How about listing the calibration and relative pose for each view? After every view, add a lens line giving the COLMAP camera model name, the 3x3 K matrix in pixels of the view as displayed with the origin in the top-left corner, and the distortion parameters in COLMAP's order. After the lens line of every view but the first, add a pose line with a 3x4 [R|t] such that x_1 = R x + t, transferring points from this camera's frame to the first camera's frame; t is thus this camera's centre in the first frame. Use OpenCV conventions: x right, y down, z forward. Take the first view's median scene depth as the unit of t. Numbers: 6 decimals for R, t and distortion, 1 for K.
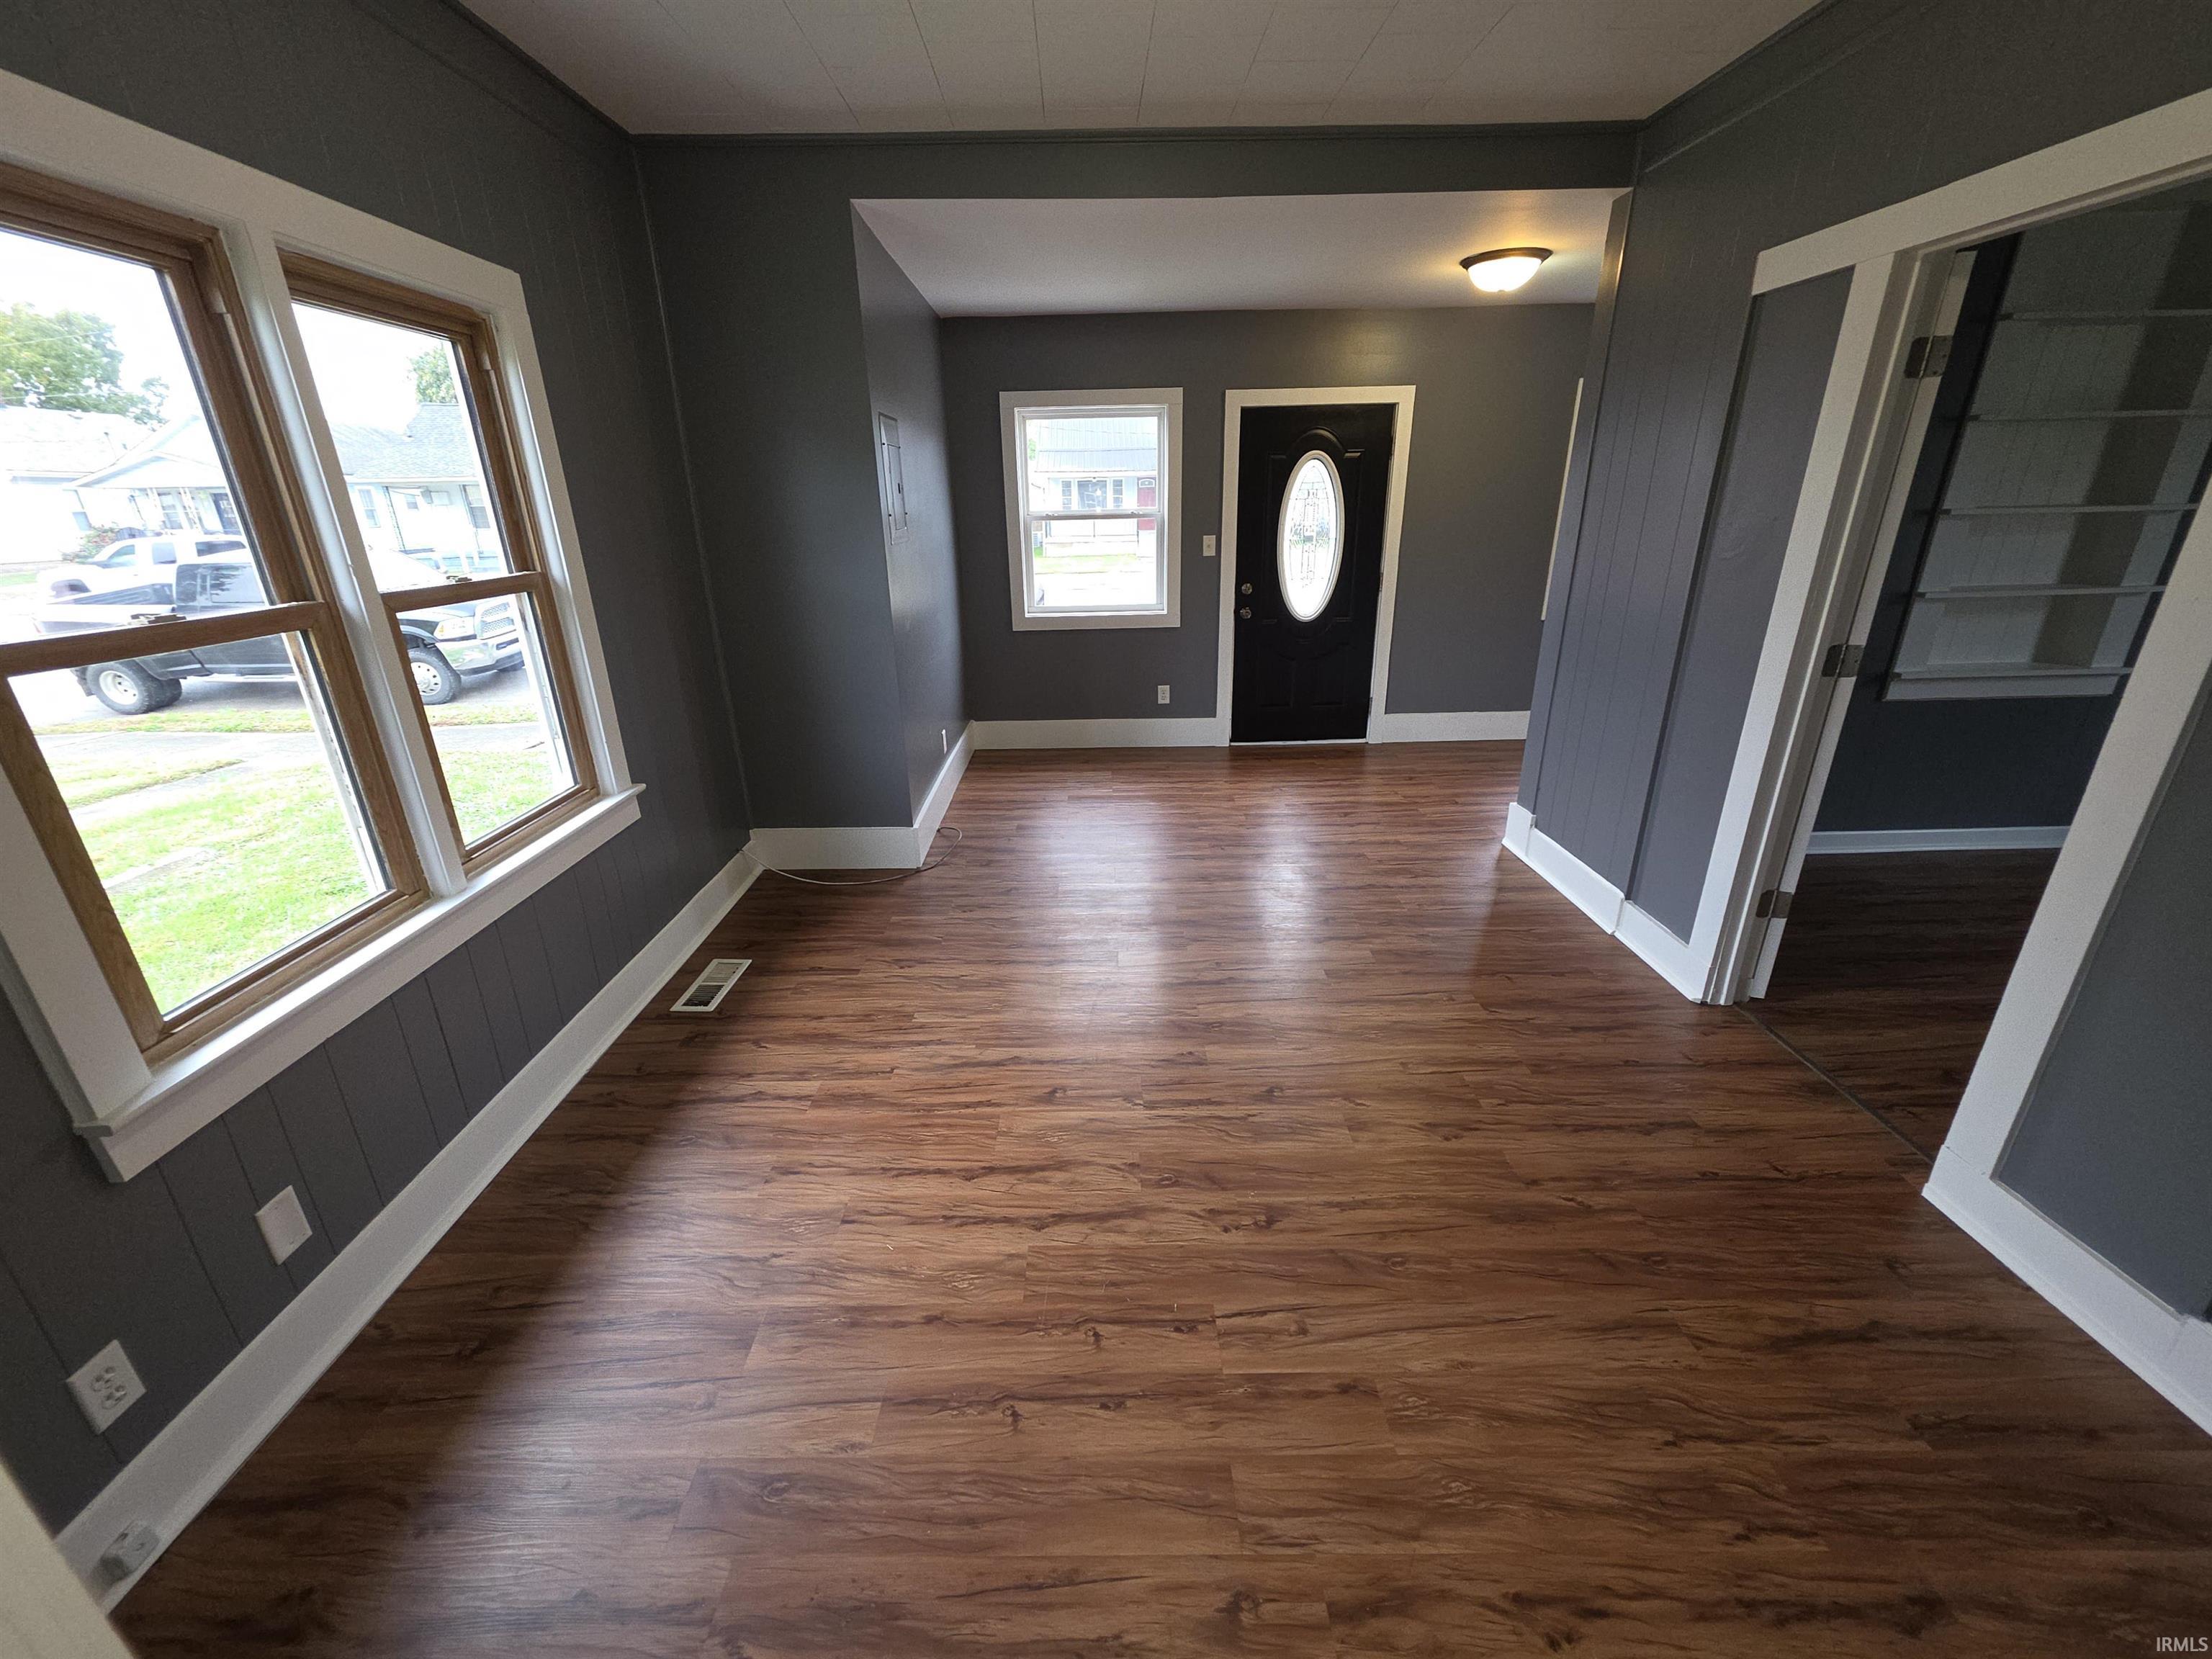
lens RADIAL K [[879.3, 0, 1098.7], [0, 879.3, 830.5], [0, 0, 1]] dist [0.003352, -0.000154]
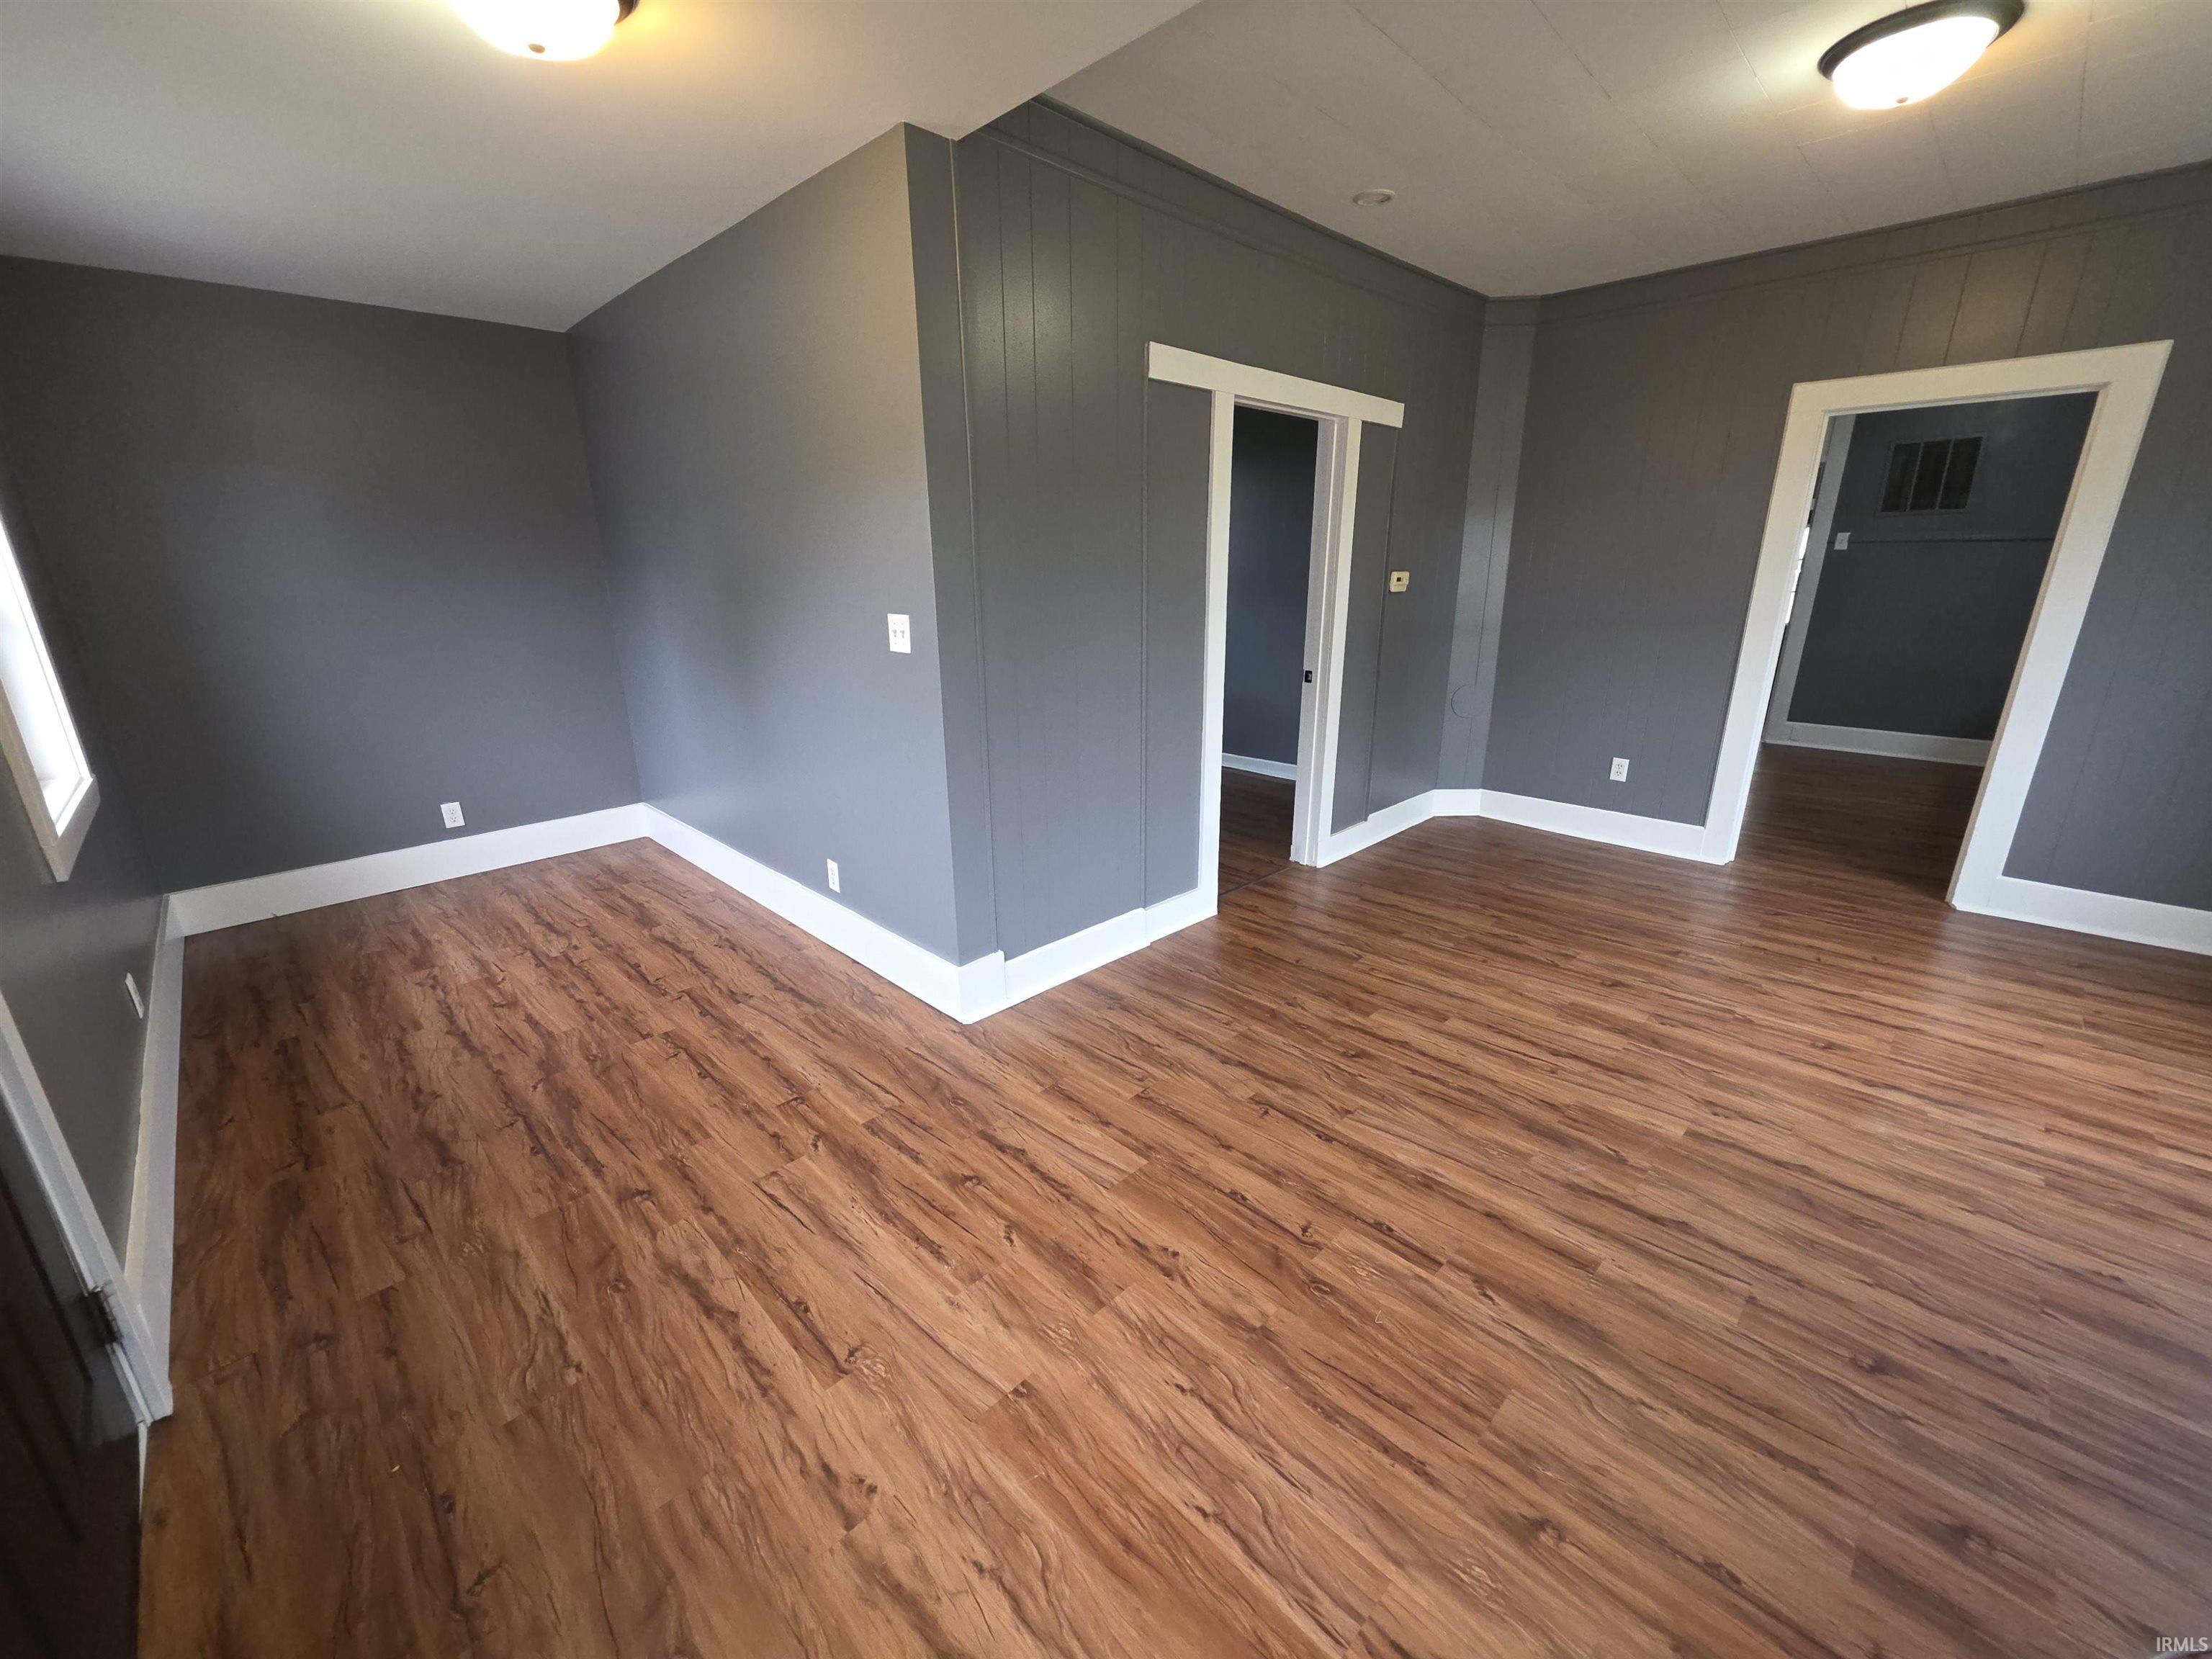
lens RADIAL K [[879.3, 0, 1098.7], [0, 879.3, 830.5], [0, 0, 1]] dist [0.003352, -0.000154]
pose [[-0.698712, -0.184661, 0.691160, -0.127769], [0.273725, 0.823593, 0.496759, -0.733320], [-0.660967, 0.536279, -0.524907, 2.040879]]
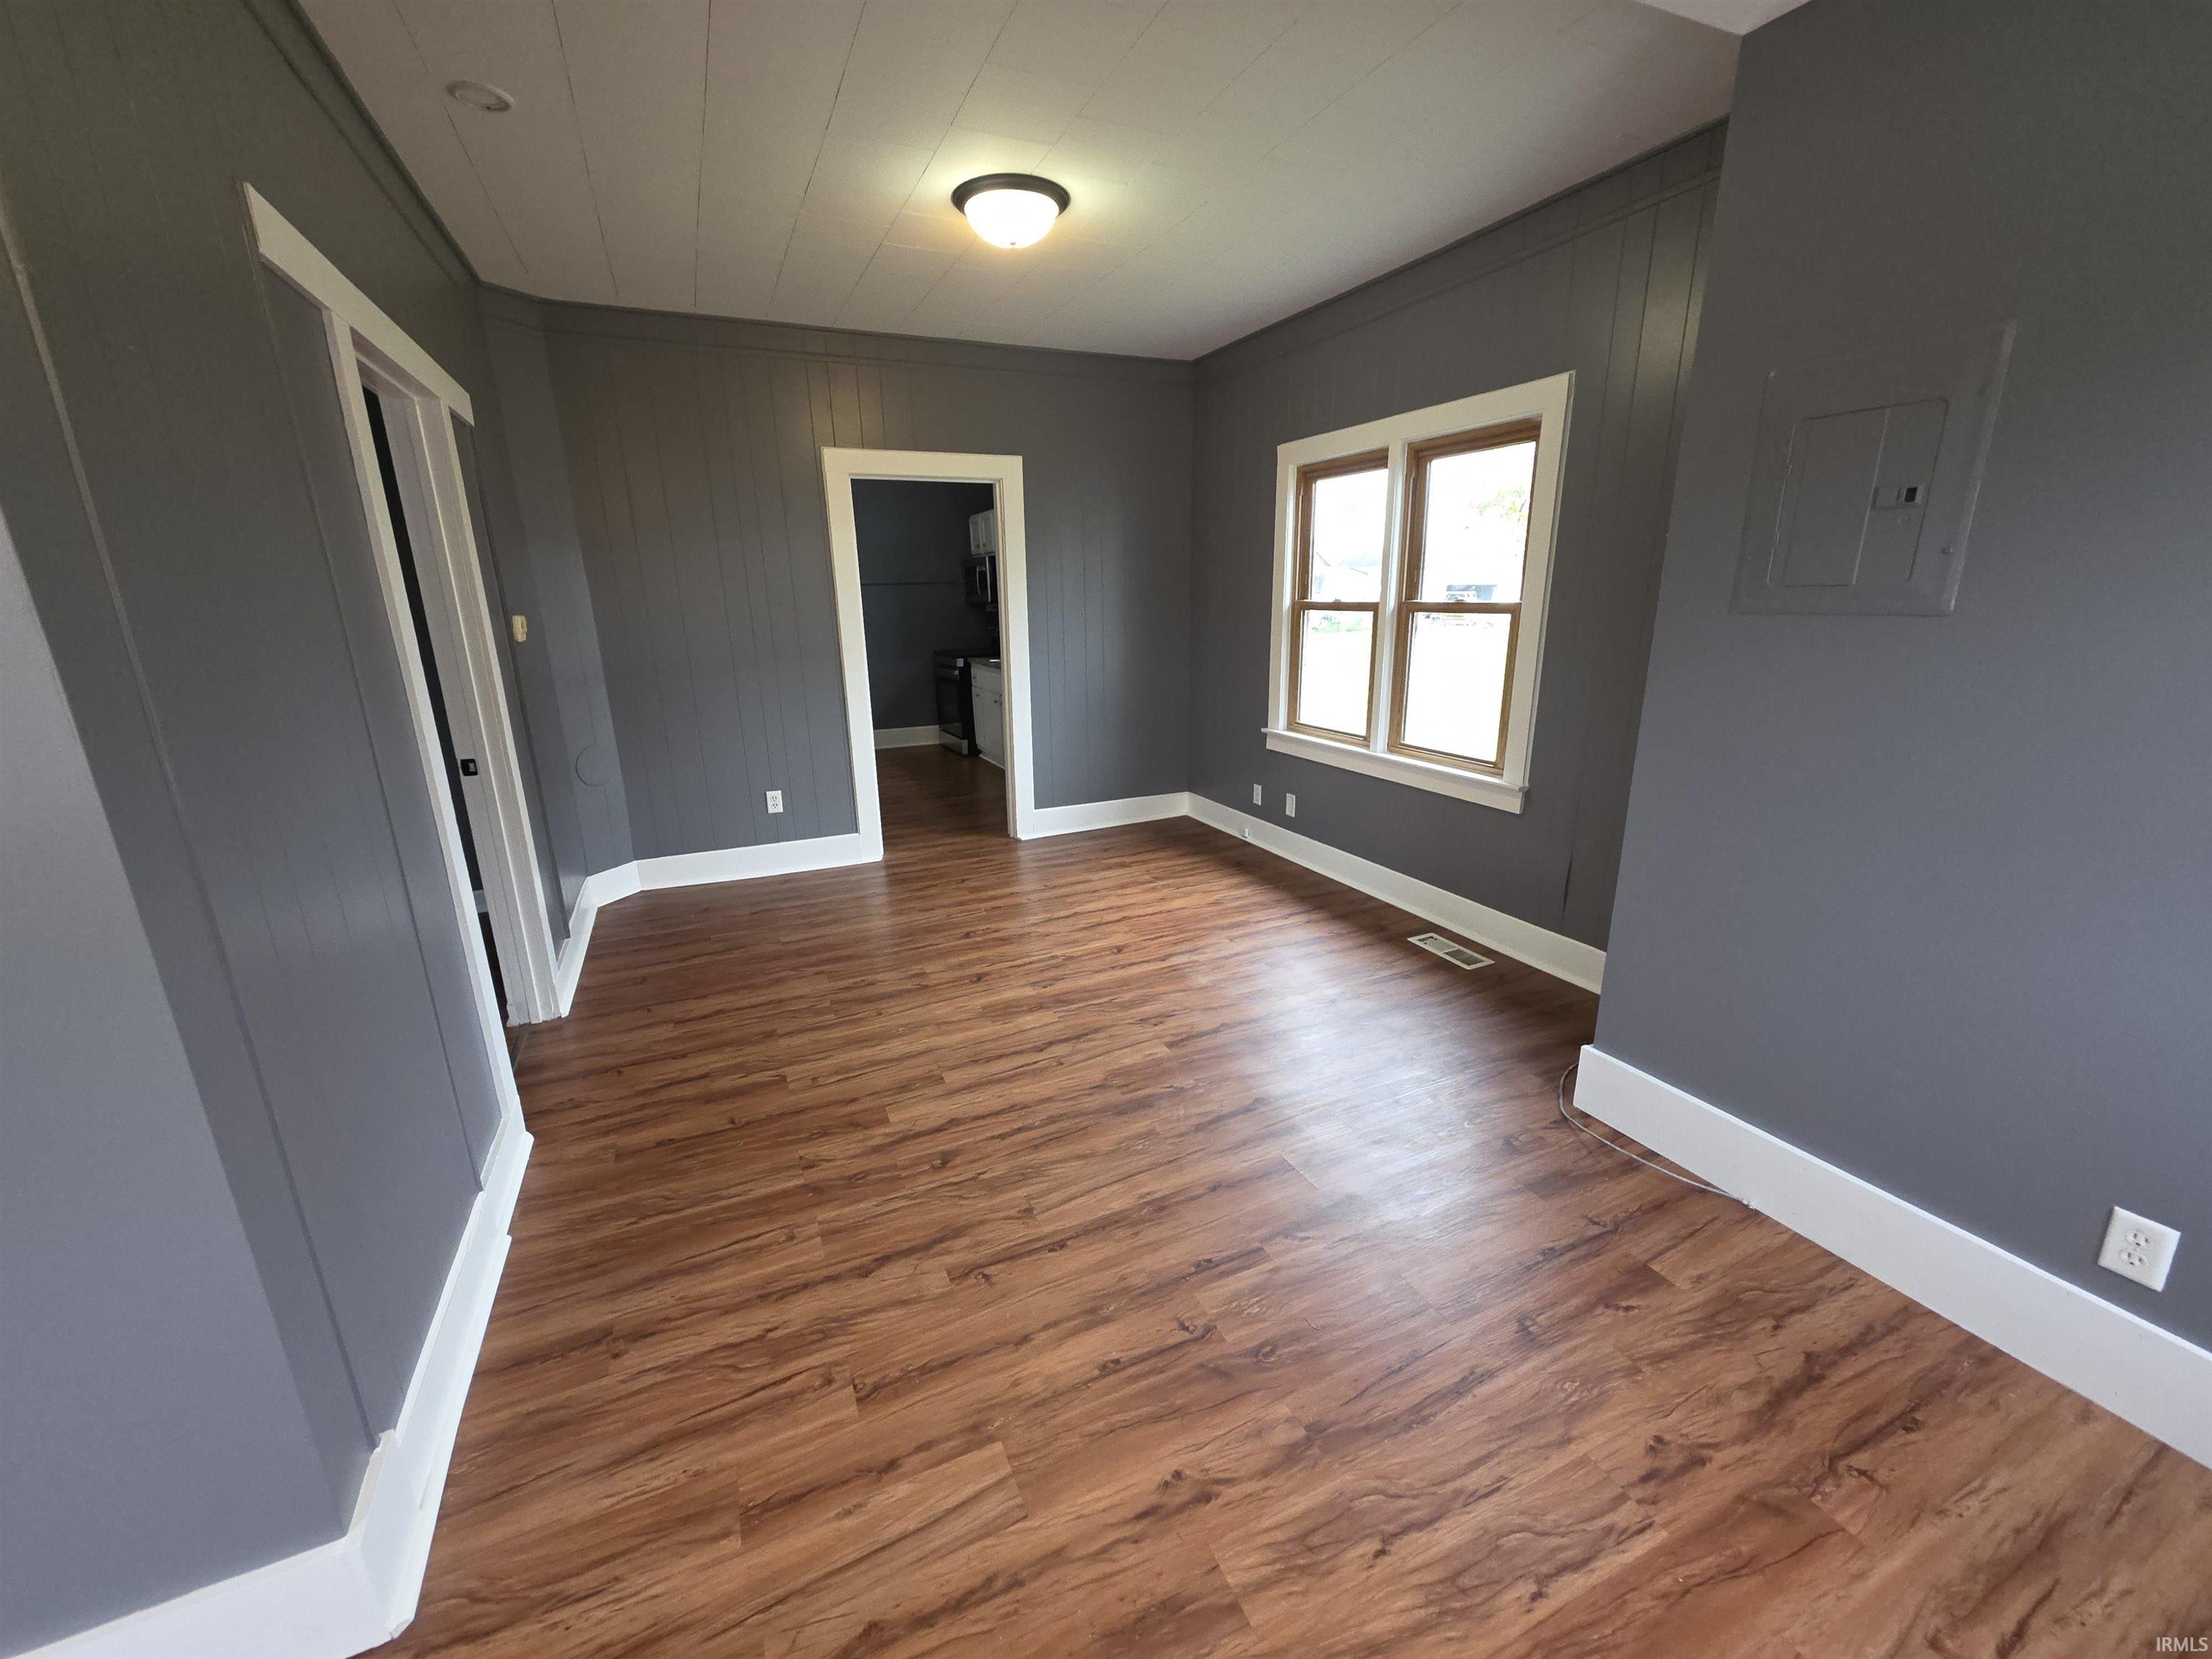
lens RADIAL K [[879.3, 0, 1098.7], [0, 879.3, 830.5], [0, 0, 1]] dist [0.003352, -0.000154]
pose [[-0.912061, 0.143811, -0.384010, 0.524481], [-0.109668, 0.816822, 0.566369, -0.712647], [0.395118, 0.558677, -0.729220, 1.957922]]
